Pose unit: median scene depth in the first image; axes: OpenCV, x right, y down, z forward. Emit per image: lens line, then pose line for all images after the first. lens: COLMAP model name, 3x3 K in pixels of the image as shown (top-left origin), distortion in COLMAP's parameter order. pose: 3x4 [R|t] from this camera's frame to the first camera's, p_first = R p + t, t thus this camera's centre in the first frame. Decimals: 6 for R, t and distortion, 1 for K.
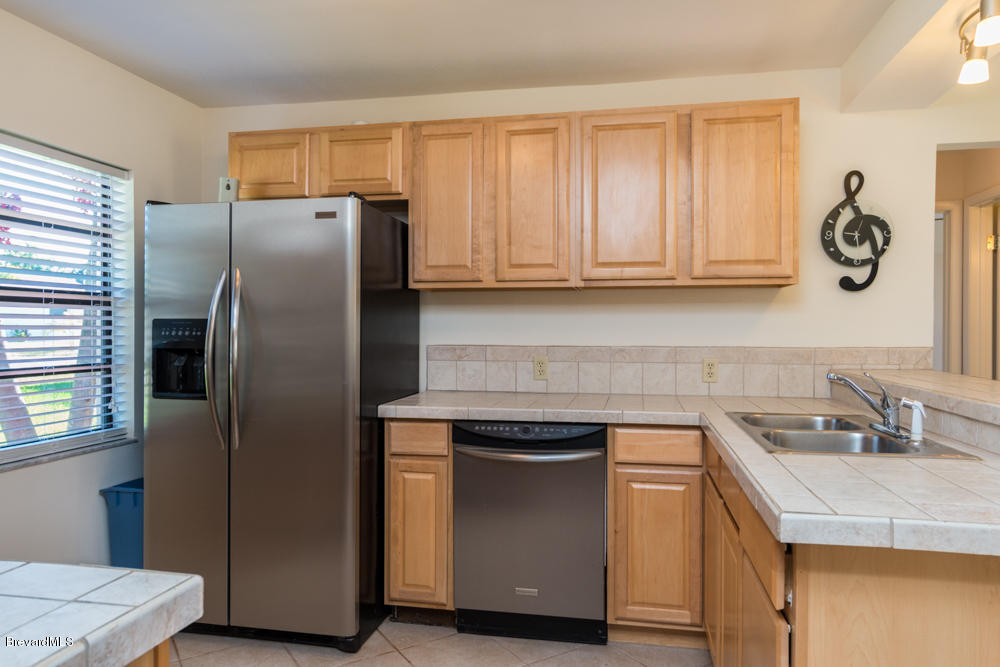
lens RADIAL K [[678.8, 0, 500.0], [0, 678.8, 333.5], [0, 0, 1]] dist [-0.016364, 0.001107]
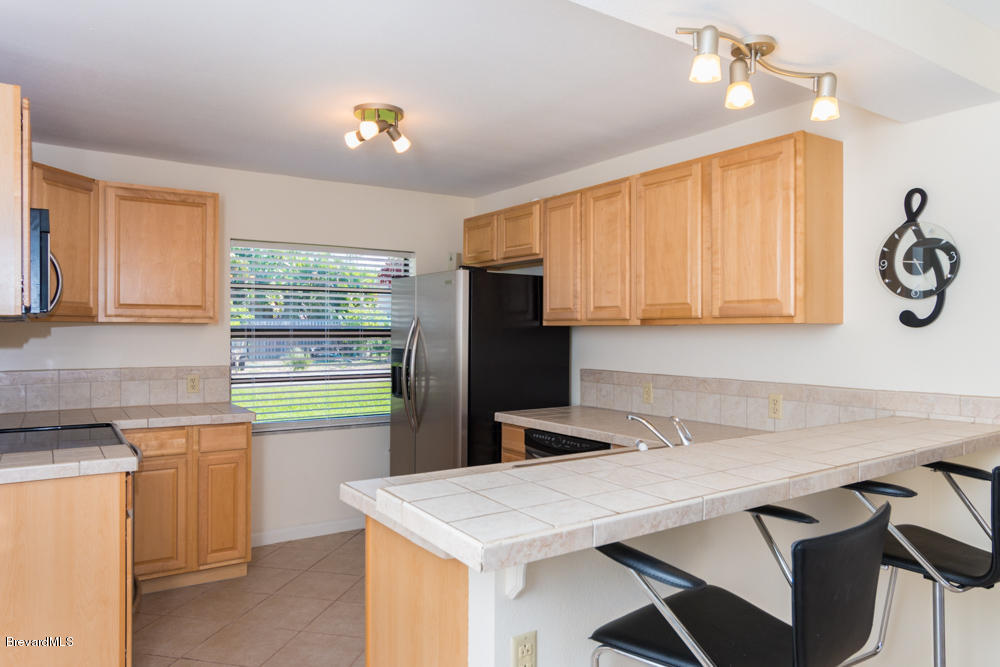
lens RADIAL K [[678.8, 0, 500.0], [0, 678.8, 333.5], [0, 0, 1]] dist [-0.016364, 0.001107]
pose [[0.707375, 0.001934, -0.706836, 0.754631], [-0.005570, 0.999980, -0.002837, -0.049132], [0.706817, 0.005944, 0.707372, 0.015463]]
